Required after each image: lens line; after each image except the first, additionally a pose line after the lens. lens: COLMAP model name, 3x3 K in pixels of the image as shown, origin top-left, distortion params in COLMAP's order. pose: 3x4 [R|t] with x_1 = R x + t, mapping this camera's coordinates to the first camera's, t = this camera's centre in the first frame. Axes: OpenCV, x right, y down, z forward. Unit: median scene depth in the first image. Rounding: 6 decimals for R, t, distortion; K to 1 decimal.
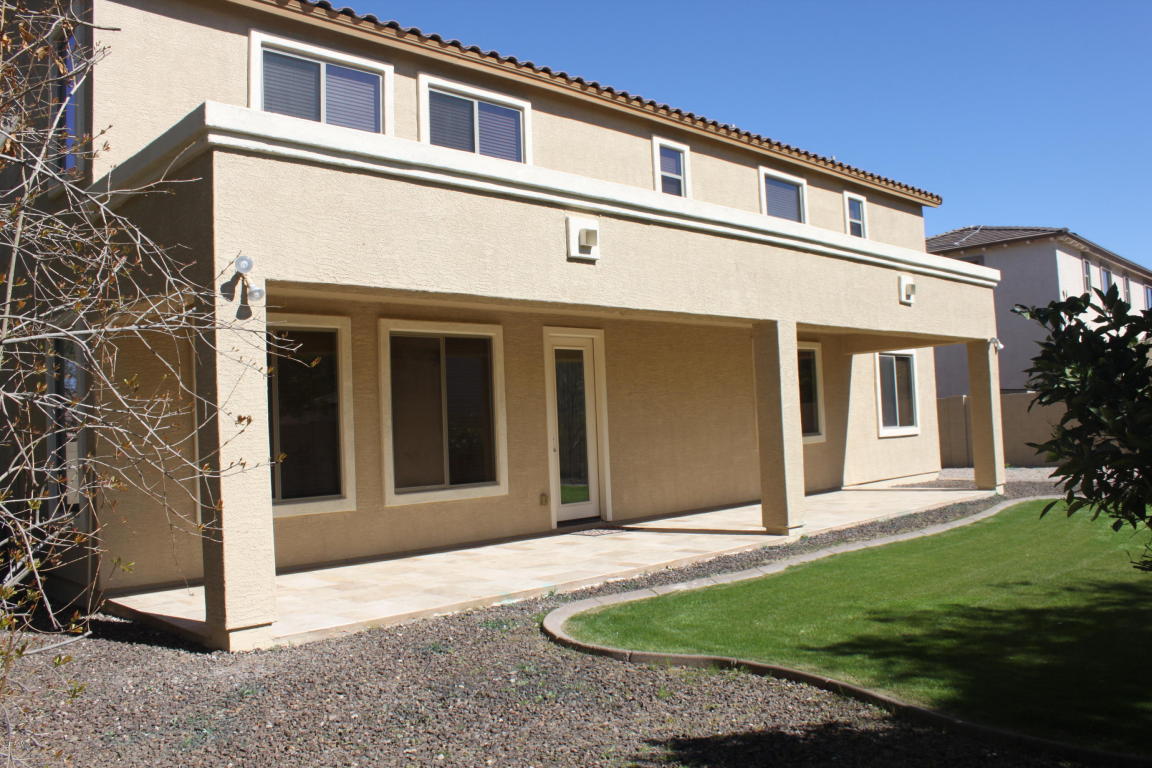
lens RADIAL K [[952.8, 0, 576.0], [0, 952.8, 384.0], [0, 0, 1]] dist [-0.170811, 0.117970]
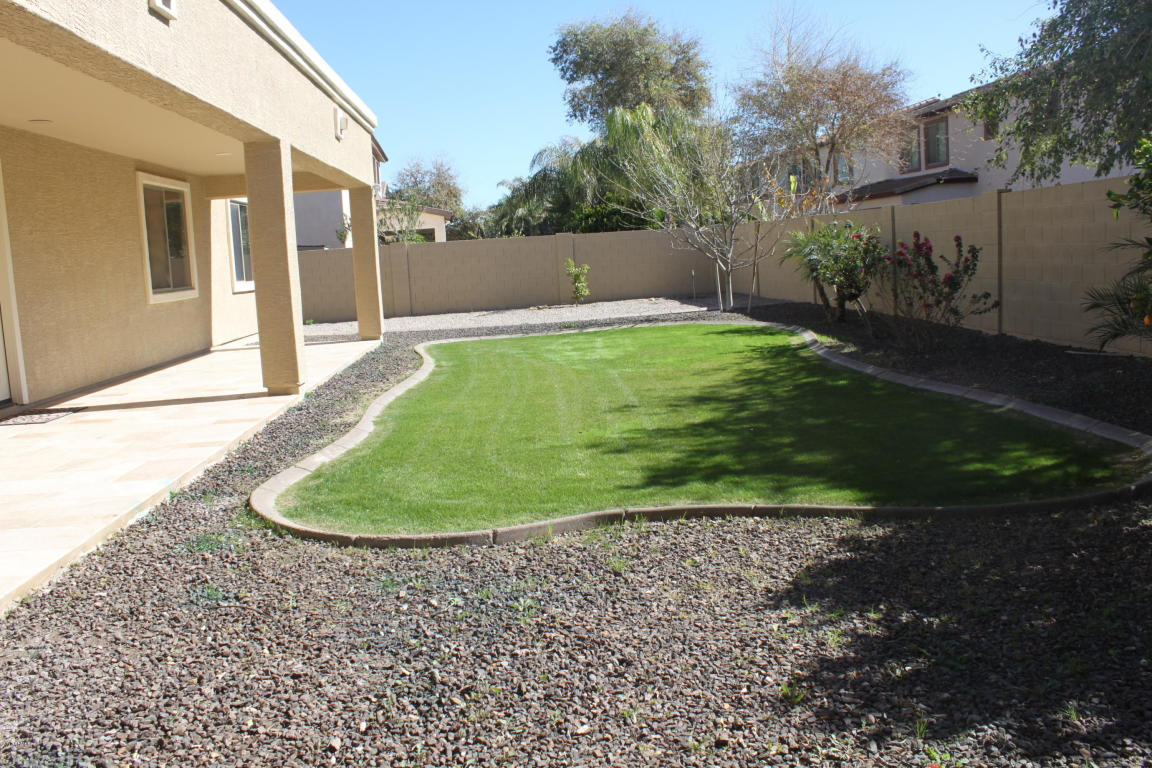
lens RADIAL K [[952.8, 0, 576.0], [0, 952.8, 384.0], [0, 0, 1]] dist [-0.170811, 0.117970]
pose [[0.646108, -0.092786, 0.757585, -0.289262], [-0.012133, 0.991209, 0.131747, 0.039701], [-0.763149, -0.094315, 0.639303, 0.286798]]
